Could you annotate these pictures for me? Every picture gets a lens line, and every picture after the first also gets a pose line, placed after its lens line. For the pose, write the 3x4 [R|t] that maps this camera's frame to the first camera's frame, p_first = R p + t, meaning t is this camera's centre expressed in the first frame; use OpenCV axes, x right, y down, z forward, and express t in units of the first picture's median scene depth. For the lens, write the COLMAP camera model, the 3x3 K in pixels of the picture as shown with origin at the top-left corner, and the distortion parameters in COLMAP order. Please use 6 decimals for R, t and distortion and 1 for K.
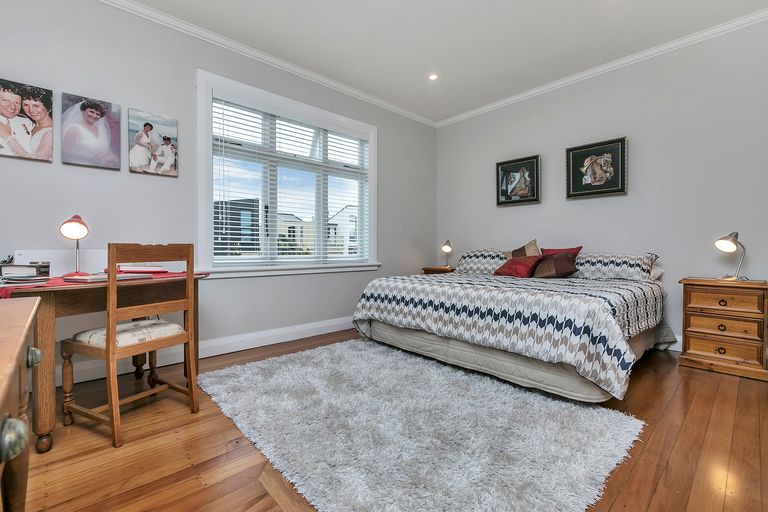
lens RADIAL K [[345.0, 0, 381.4], [0, 345.0, 241.9], [0, 0, 1]] dist [-0.001714, -0.000348]
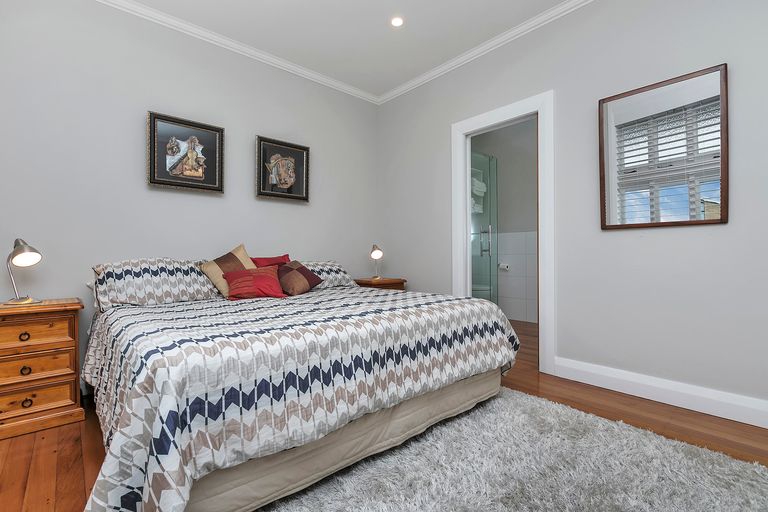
lens RADIAL K [[353.6, 0, 384.0], [0, 353.6, 256.0], [0, 0, 1]] dist [-0.000546, -0.000094]
pose [[0.026202, -0.001958, 0.999655, -0.296531], [-0.019436, 0.999808, 0.002468, 0.008092], [-0.999468, -0.019494, 0.026159, 0.678231]]
